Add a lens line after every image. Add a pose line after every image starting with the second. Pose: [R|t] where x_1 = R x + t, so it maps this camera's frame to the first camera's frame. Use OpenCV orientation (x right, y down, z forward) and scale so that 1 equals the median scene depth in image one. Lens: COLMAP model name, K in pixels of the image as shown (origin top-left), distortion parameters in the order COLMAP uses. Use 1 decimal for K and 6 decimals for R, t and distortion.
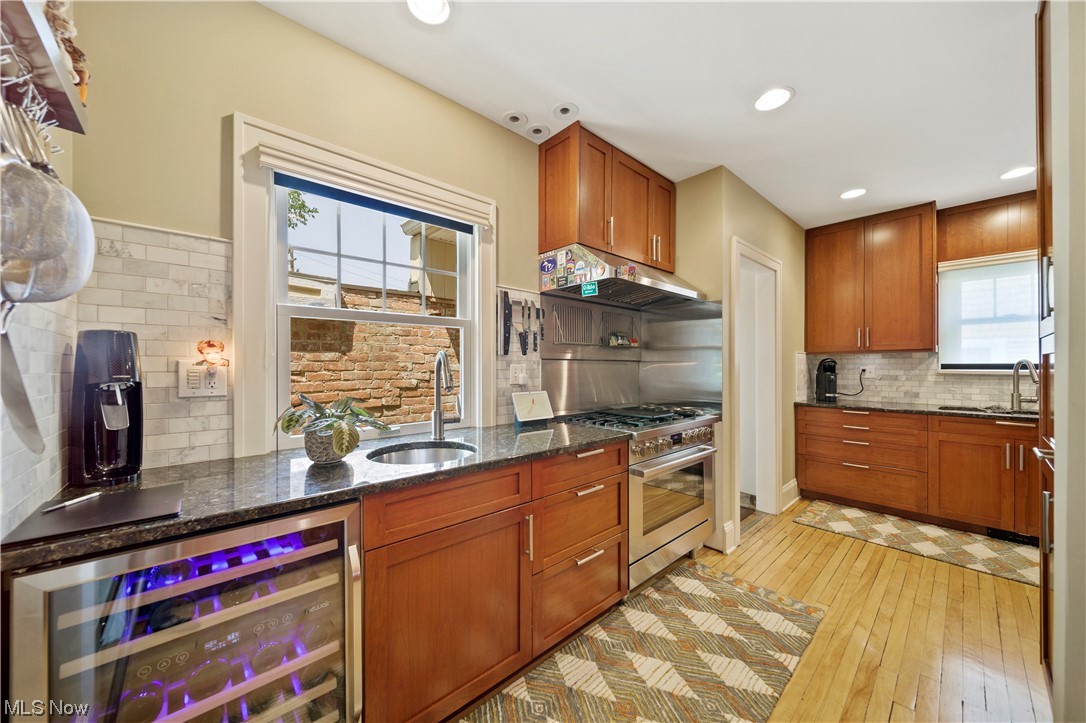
lens RADIAL K [[380.0, 0, 541.7], [0, 380.0, 366.3], [0, 0, 1]] dist [0.000078, -0.000149]
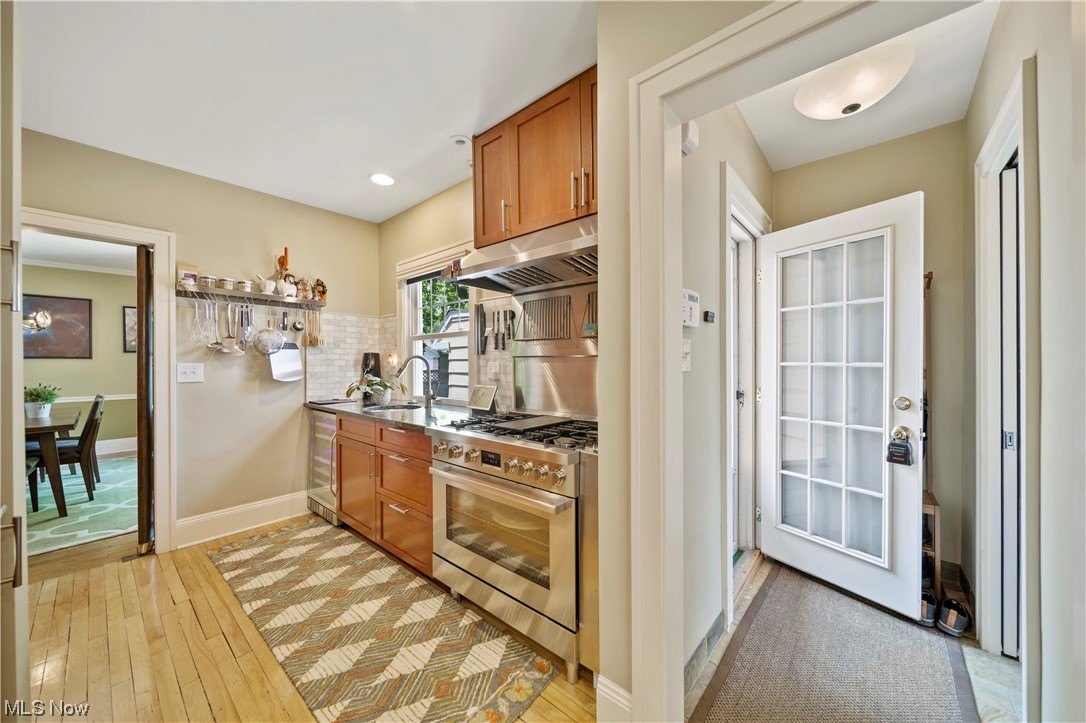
lens RADIAL K [[380.0, 0, 544.4], [0, 380.0, 362.1], [0, 0, 1]] dist [0.000078, -0.000149]
pose [[0.140047, 0.003013, -0.990140, 1.500090], [0.007360, 0.999965, 0.004084, -0.010388], [0.990117, -0.007859, 0.140020, 1.320059]]
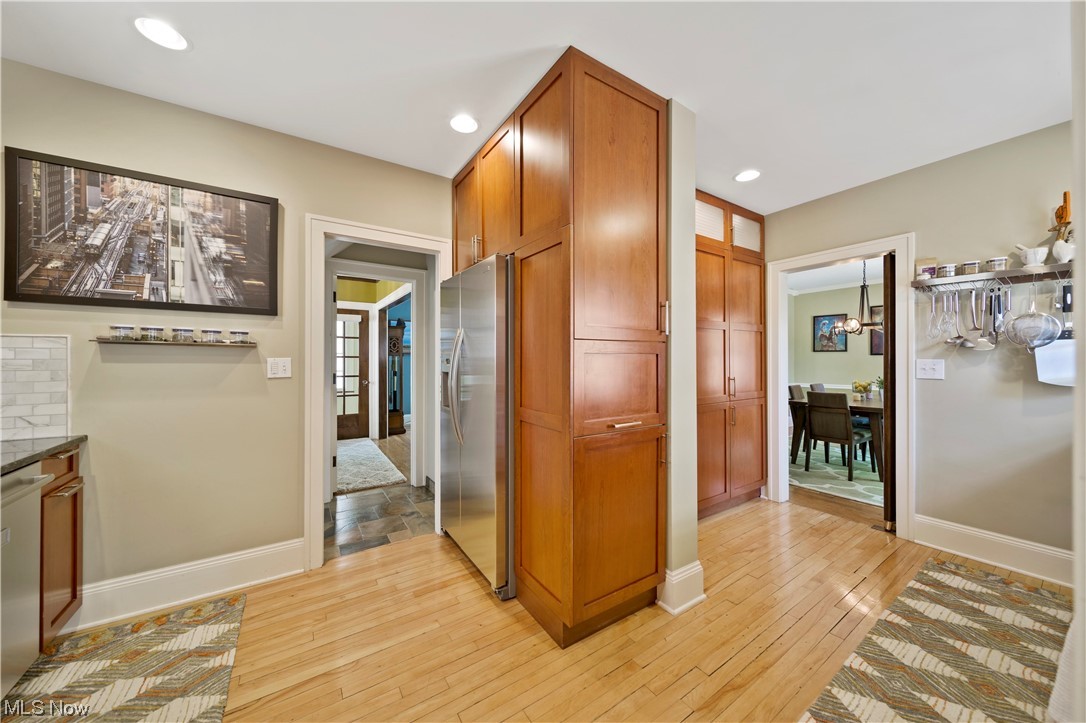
lens RADIAL K [[380.0, 0, 543.8], [0, 380.0, 360.0], [0, 0, 1]] dist [0.000078, -0.000149]
pose [[-0.990238, 0.006365, 0.139243, 1.057858], [0.005650, 0.999969, -0.005533, -0.008547], [-0.139274, -0.004693, -0.990243, 1.829512]]
